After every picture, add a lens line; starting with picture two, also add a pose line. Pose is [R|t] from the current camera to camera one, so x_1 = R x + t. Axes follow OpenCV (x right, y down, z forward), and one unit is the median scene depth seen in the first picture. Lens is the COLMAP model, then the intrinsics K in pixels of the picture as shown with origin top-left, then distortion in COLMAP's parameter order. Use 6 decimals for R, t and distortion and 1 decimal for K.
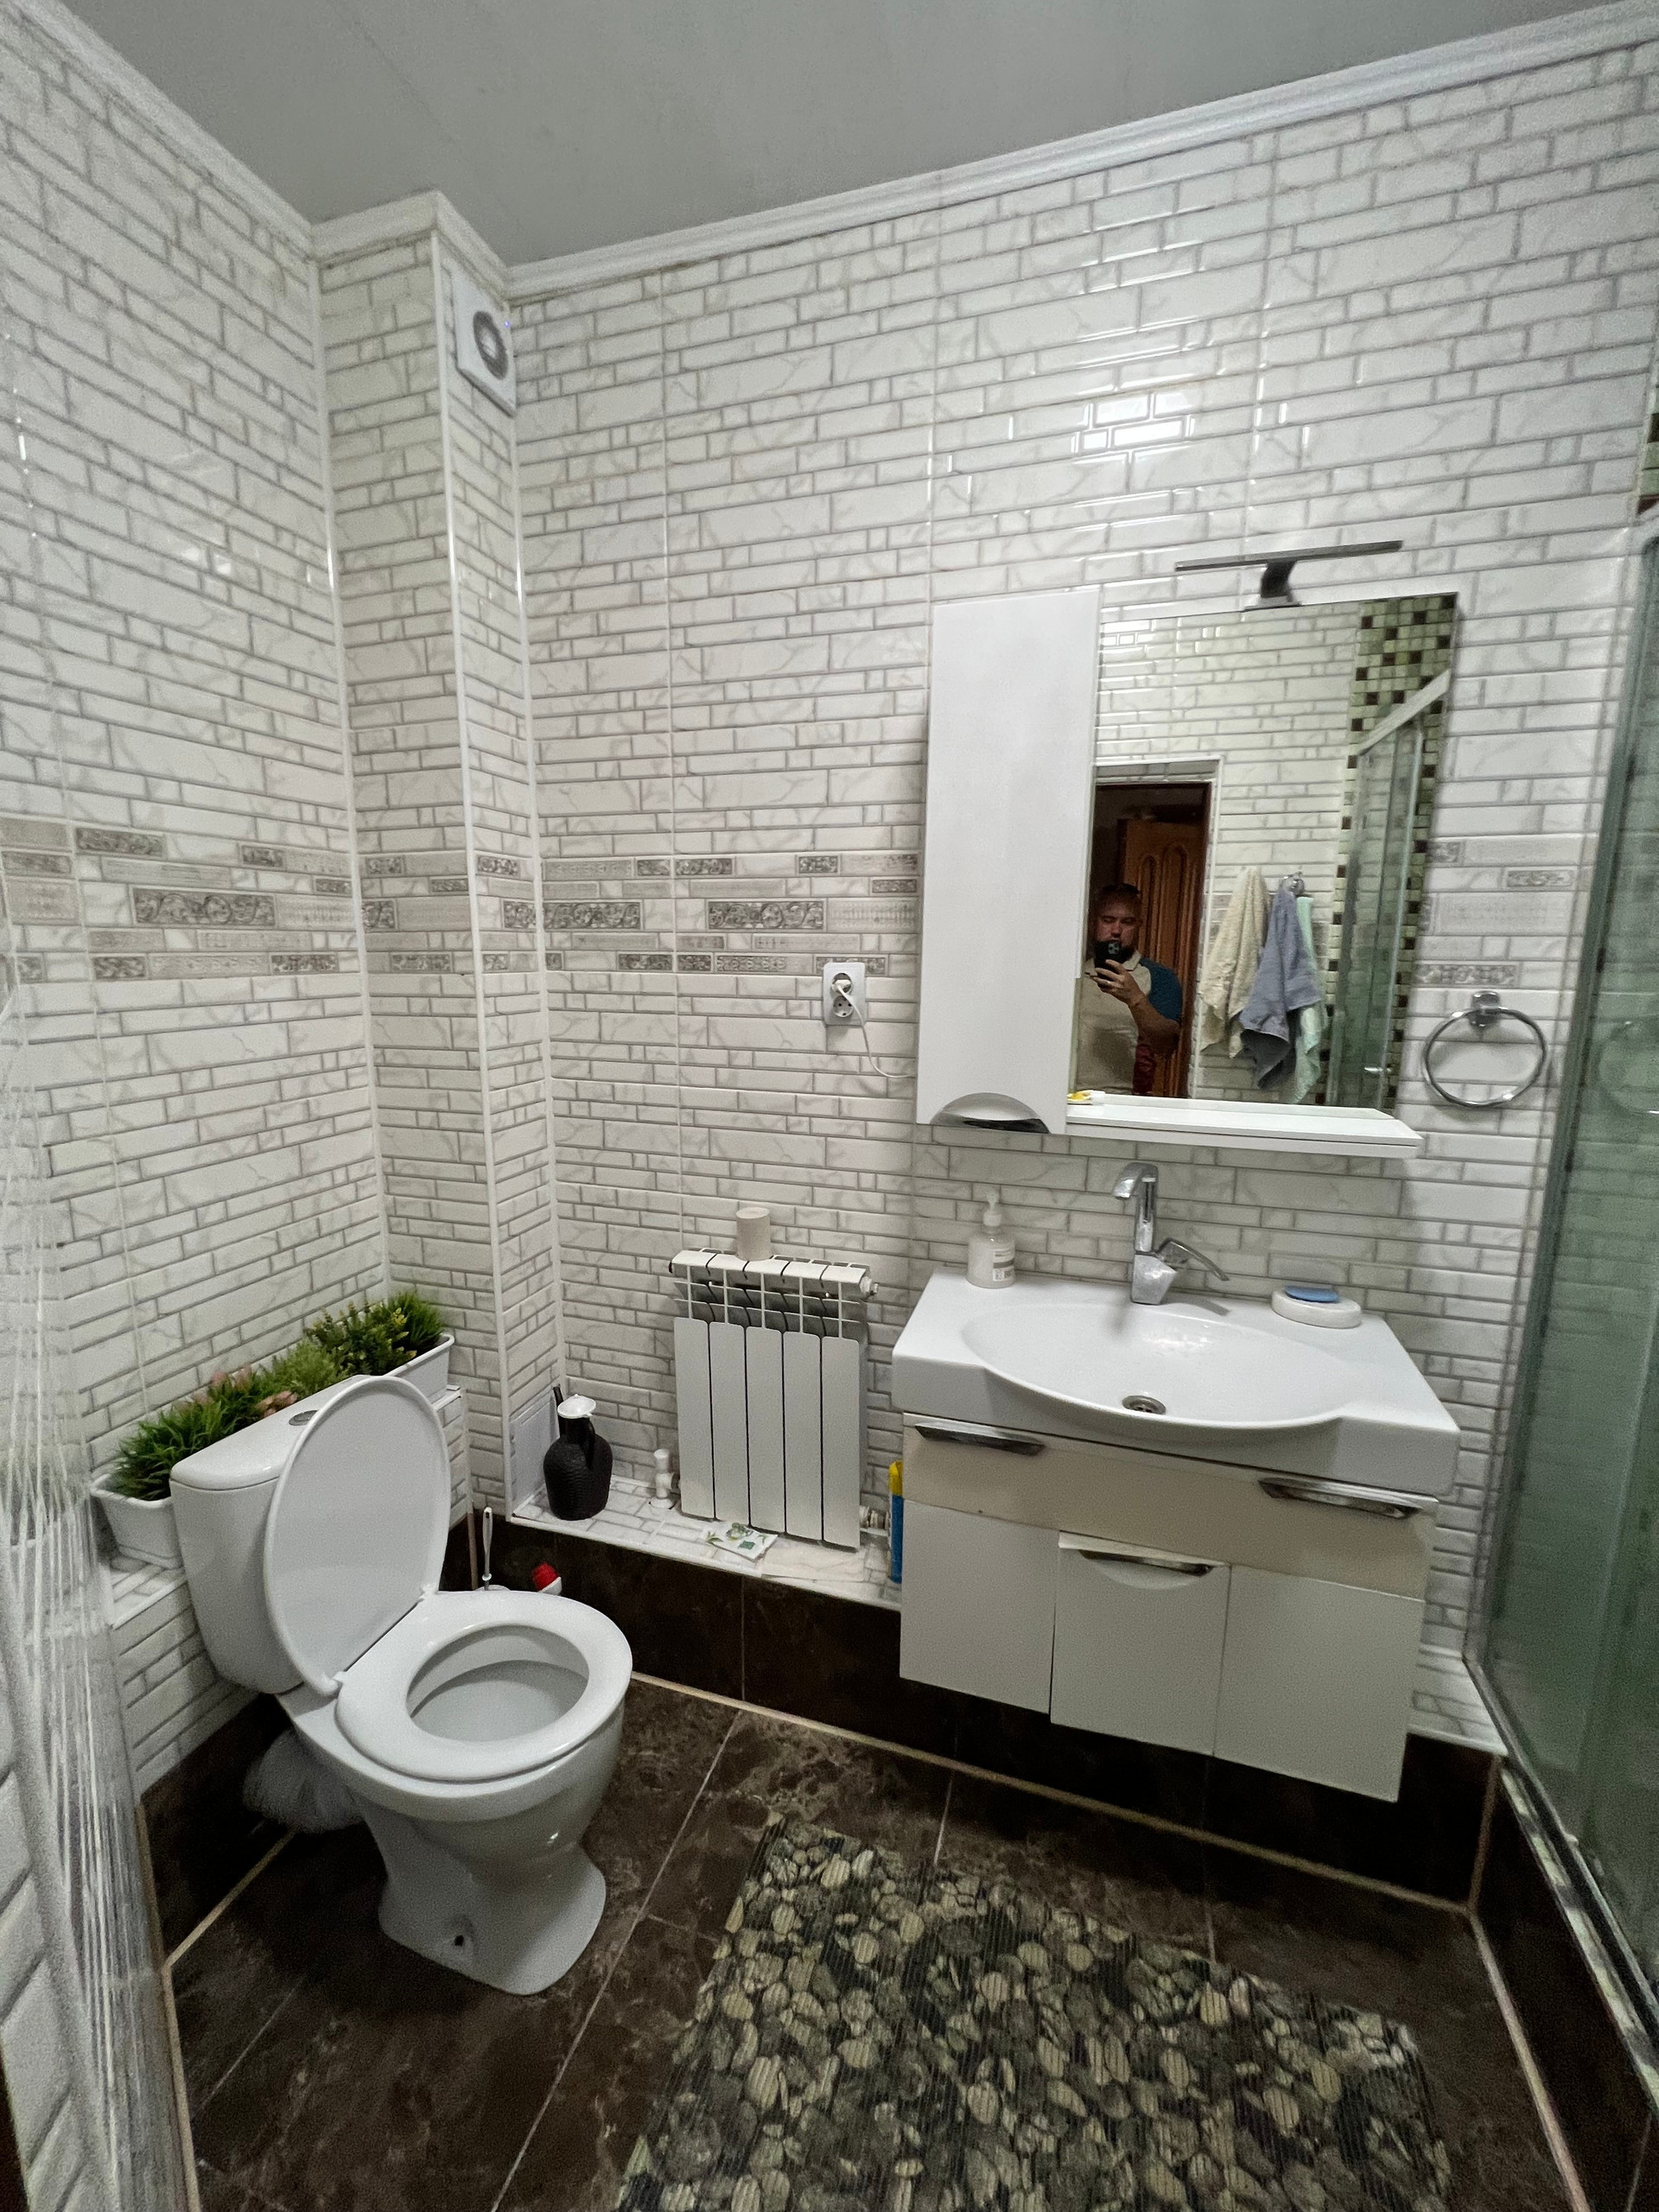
lens RADIAL K [[887.2, 0, 830.2], [0, 887.2, 1101.4], [0, 0, 1]] dist [-0.005014, 0.002352]
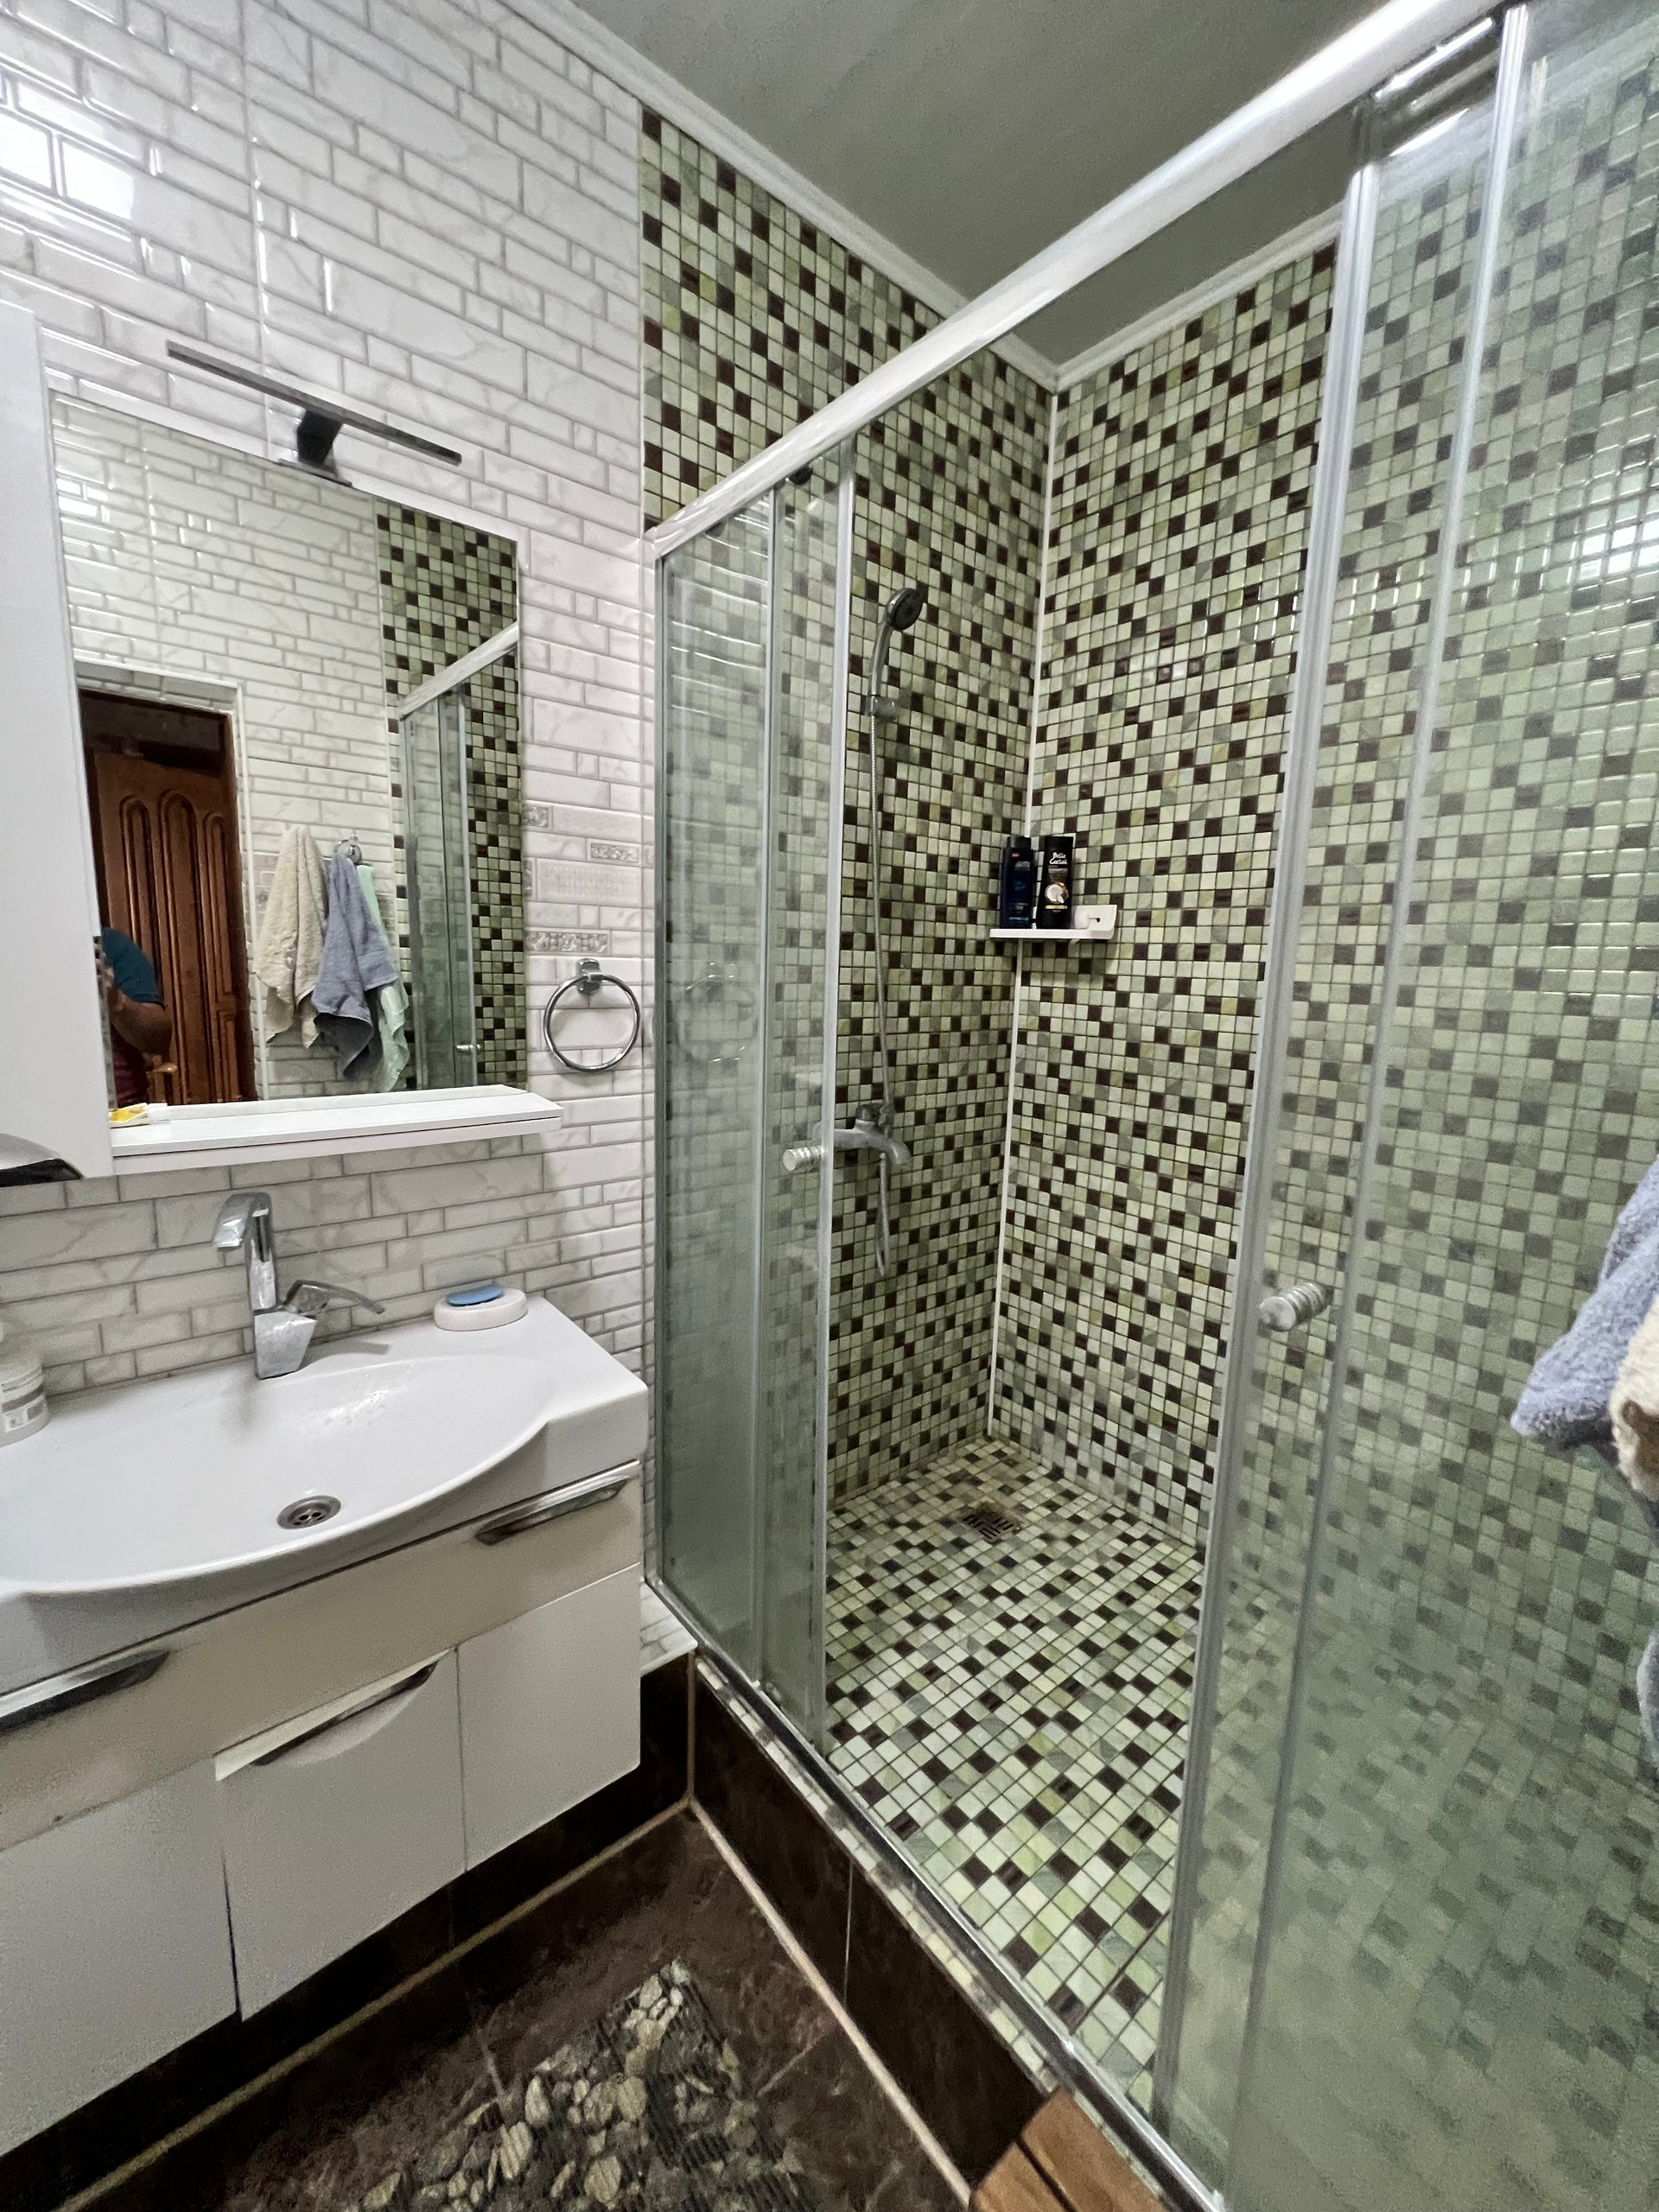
lens RADIAL K [[887.2, 0, 830.2], [0, 887.2, 1101.4], [0, 0, 1]] dist [-0.005014, 0.002352]
pose [[0.546585, -0.126975, 0.827721, 0.019103], [0.116139, 0.990379, 0.075235, -0.004595], [-0.829311, 0.055008, 0.556073, 0.190610]]
